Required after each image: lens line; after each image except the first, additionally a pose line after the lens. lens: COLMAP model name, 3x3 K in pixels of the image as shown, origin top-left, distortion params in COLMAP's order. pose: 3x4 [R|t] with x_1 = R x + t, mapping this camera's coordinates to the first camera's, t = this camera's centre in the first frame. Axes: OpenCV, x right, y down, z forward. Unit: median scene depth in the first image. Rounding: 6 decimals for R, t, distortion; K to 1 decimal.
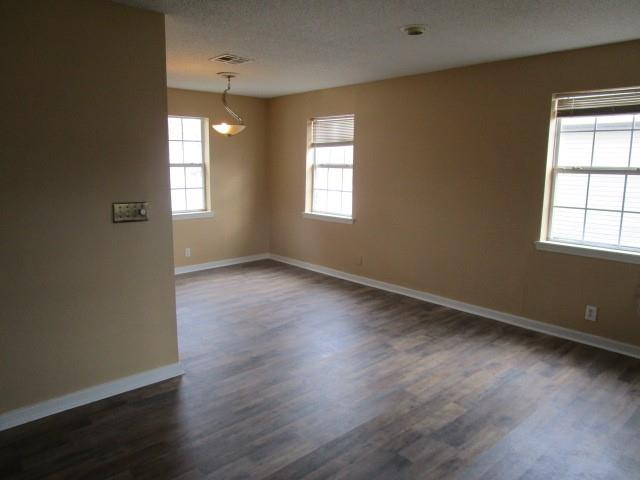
lens RADIAL K [[455.7, 0, 320.0], [0, 455.7, 240.0], [0, 0, 1]] dist [-0.004293, -0.002865]
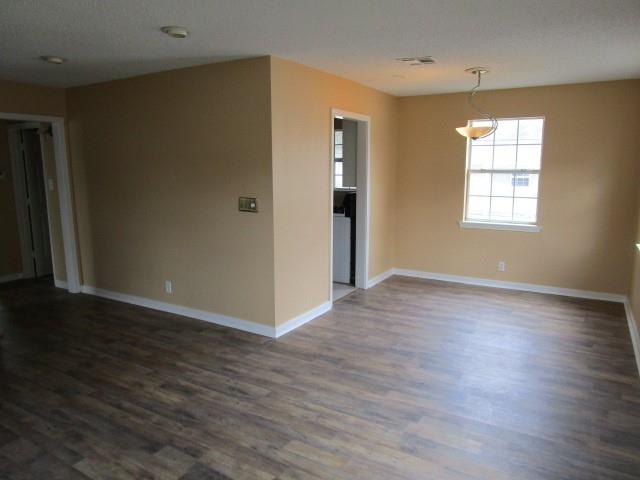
lens RADIAL K [[455.7, 0, 320.0], [0, 455.7, 240.0], [0, 0, 1]] dist [-0.004293, -0.002865]
pose [[0.283942, 0.141422, -0.948355, 0.956518], [-0.153804, 0.982974, 0.100535, -0.124816], [0.946425, 0.117315, 0.300859, 0.767639]]
